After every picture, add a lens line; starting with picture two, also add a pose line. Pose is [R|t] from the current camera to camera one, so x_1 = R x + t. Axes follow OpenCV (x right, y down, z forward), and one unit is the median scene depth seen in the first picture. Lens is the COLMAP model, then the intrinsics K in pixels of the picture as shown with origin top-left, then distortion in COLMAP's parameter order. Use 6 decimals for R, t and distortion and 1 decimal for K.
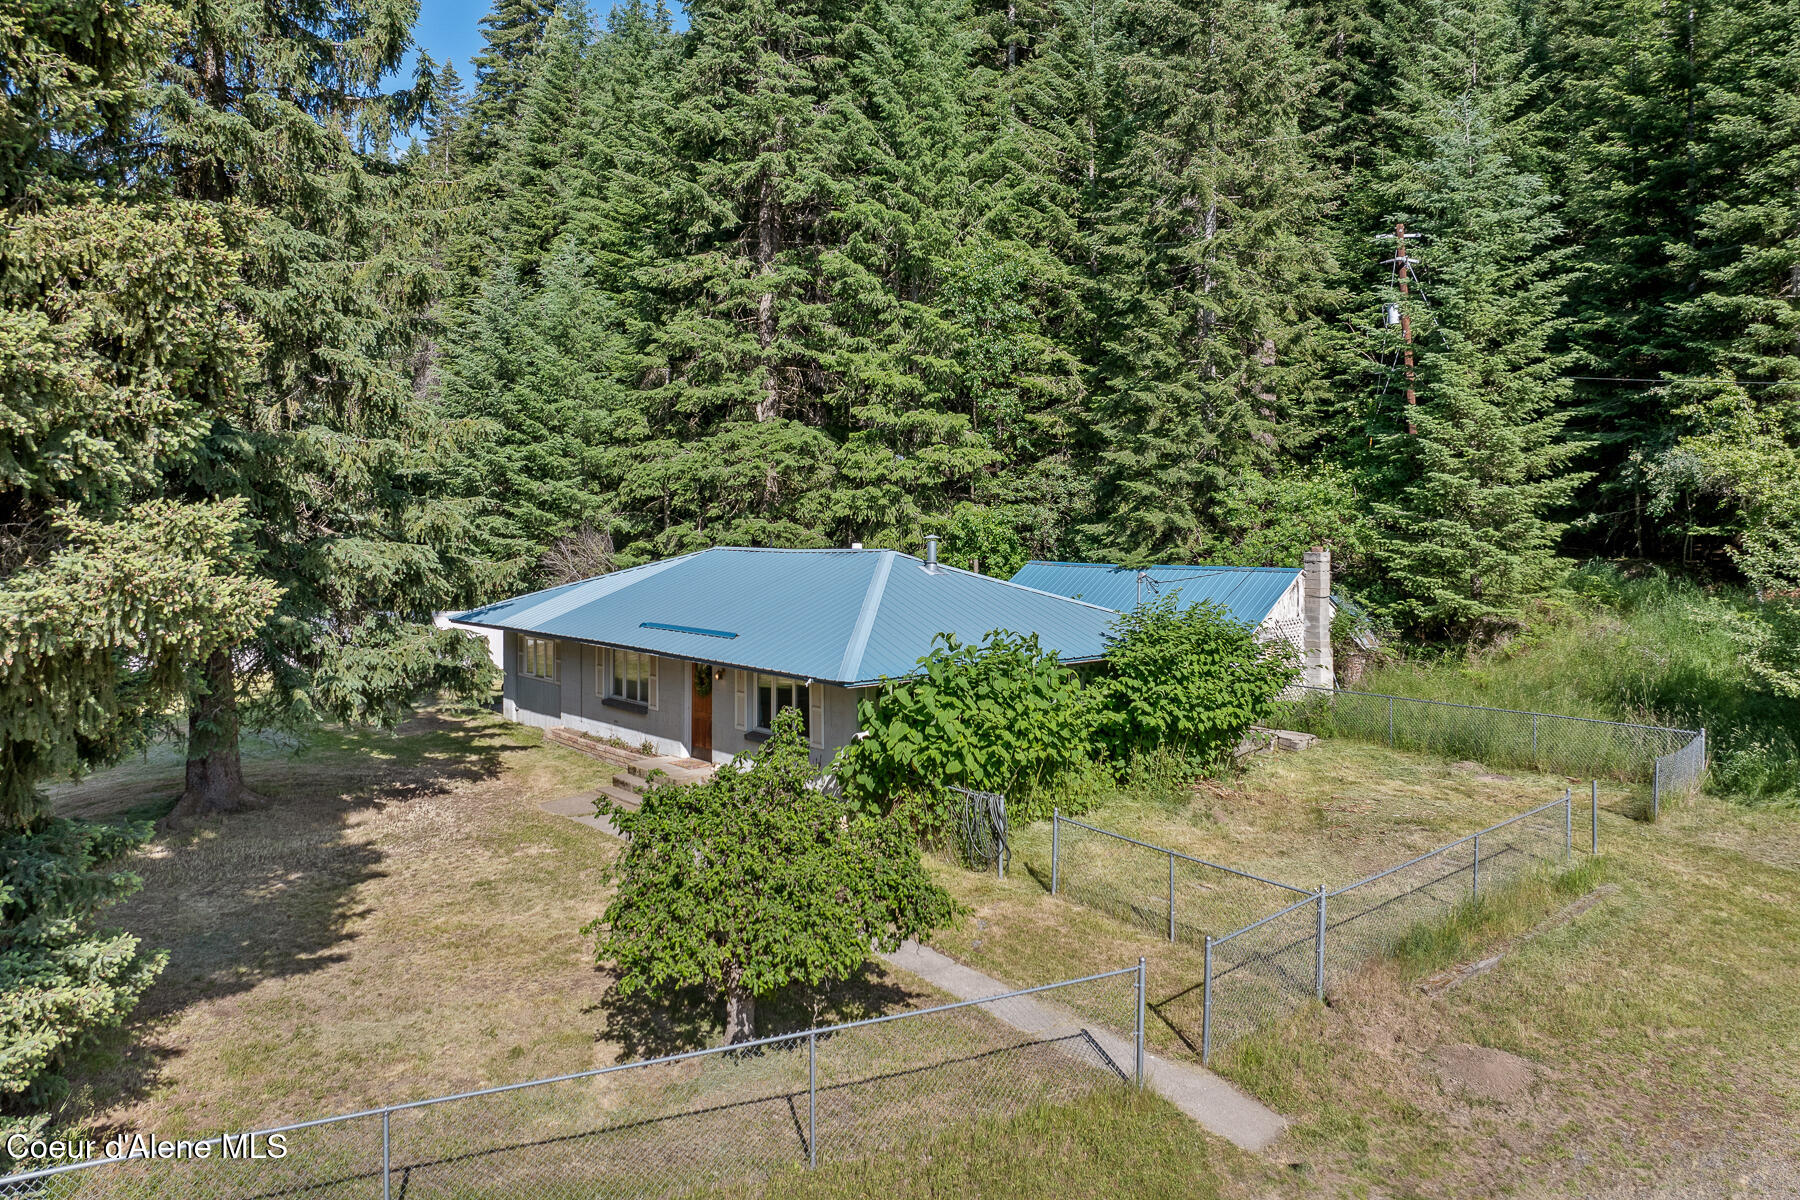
lens RADIAL K [[1300.7, 0, 900.0], [0, 1300.7, 600.0], [0, 0, 1]] dist [-0.044151, -0.000289]
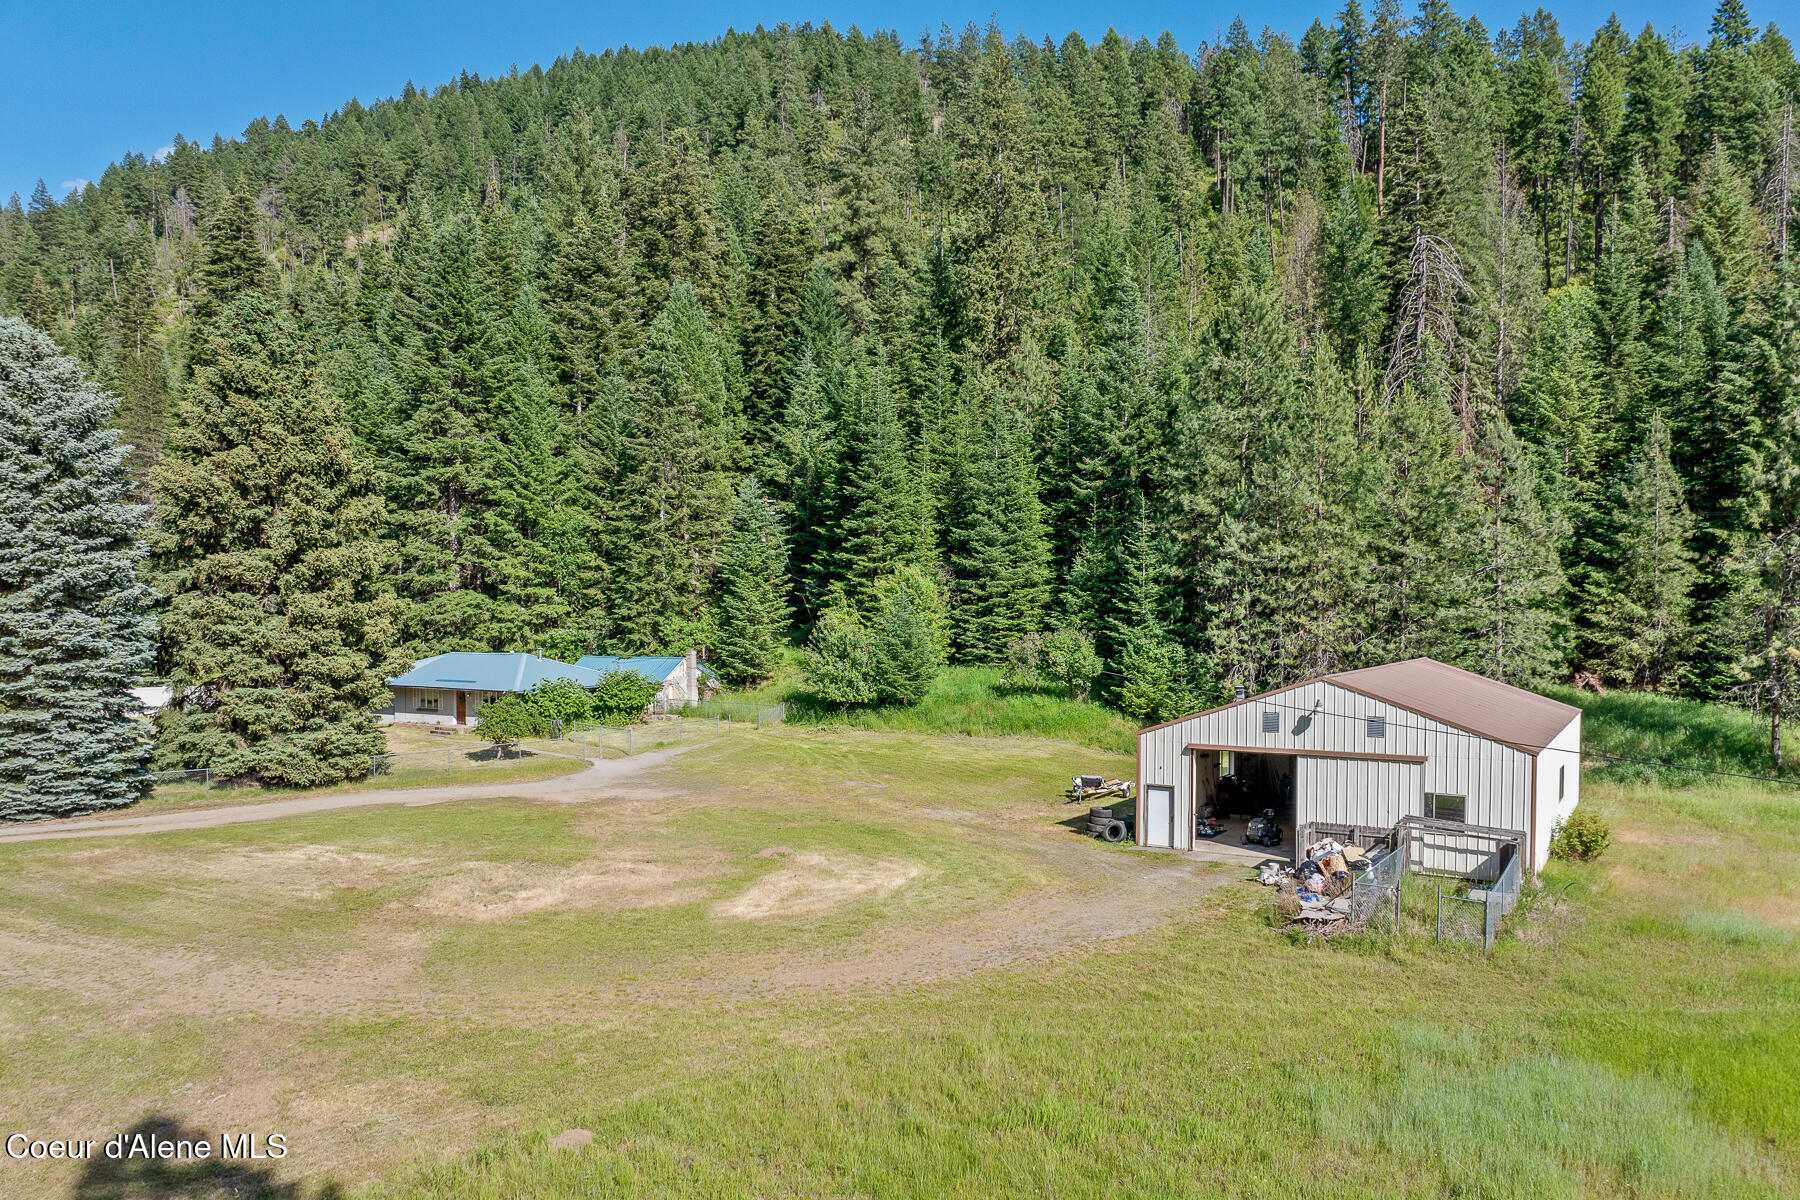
lens RADIAL K [[1229.6, 0, 900.0], [0, 1229.6, 600.0], [0, 0, 1]] dist [0.044925, -0.000111]
pose [[0.950240, -0.000511, 0.311519, -0.044795], [0.023339, 0.997305, -0.069555, 0.033979], [-0.310644, 0.073364, 0.947691, -1.169532]]
